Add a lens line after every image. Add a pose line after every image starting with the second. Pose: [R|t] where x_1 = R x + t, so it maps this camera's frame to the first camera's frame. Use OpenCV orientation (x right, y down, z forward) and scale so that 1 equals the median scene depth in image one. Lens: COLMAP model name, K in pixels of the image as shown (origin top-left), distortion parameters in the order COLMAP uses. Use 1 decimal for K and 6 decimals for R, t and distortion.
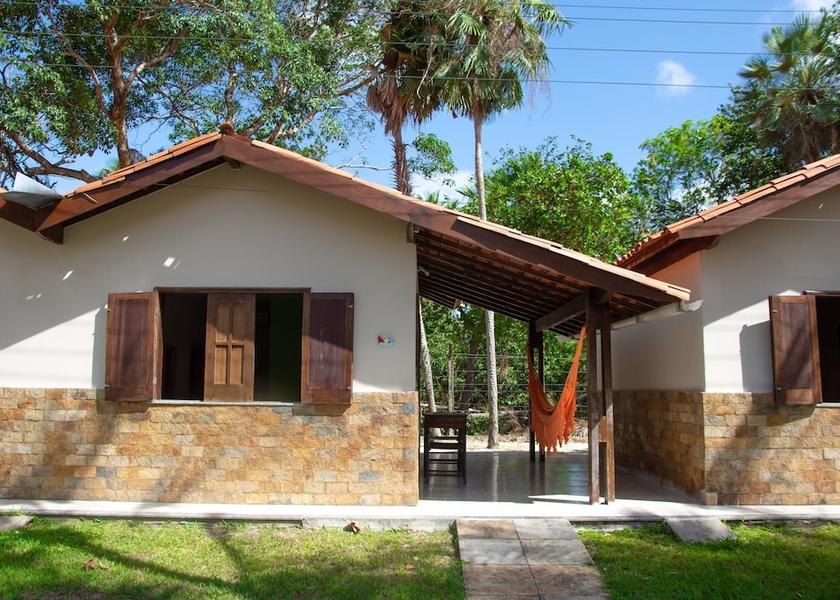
lens RADIAL K [[731.0, 0, 420.0], [0, 731.0, 300.0], [0, 0, 1]] dist [-0.097964, 0.008117]
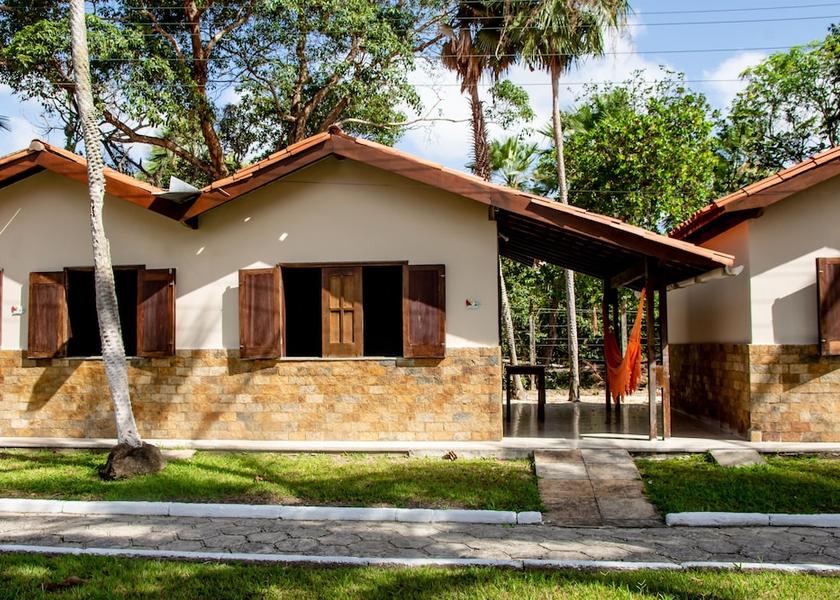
lens RADIAL K [[863.3, 0, 420.0], [0, 863.3, 300.0], [0, 0, 1]] dist [-0.069808, -0.010307]
pose [[0.995584, -0.018392, -0.092060, -0.002789], [0.024660, 0.997420, 0.067413, -0.047445], [0.090583, -0.069386, 0.993469, -0.399741]]
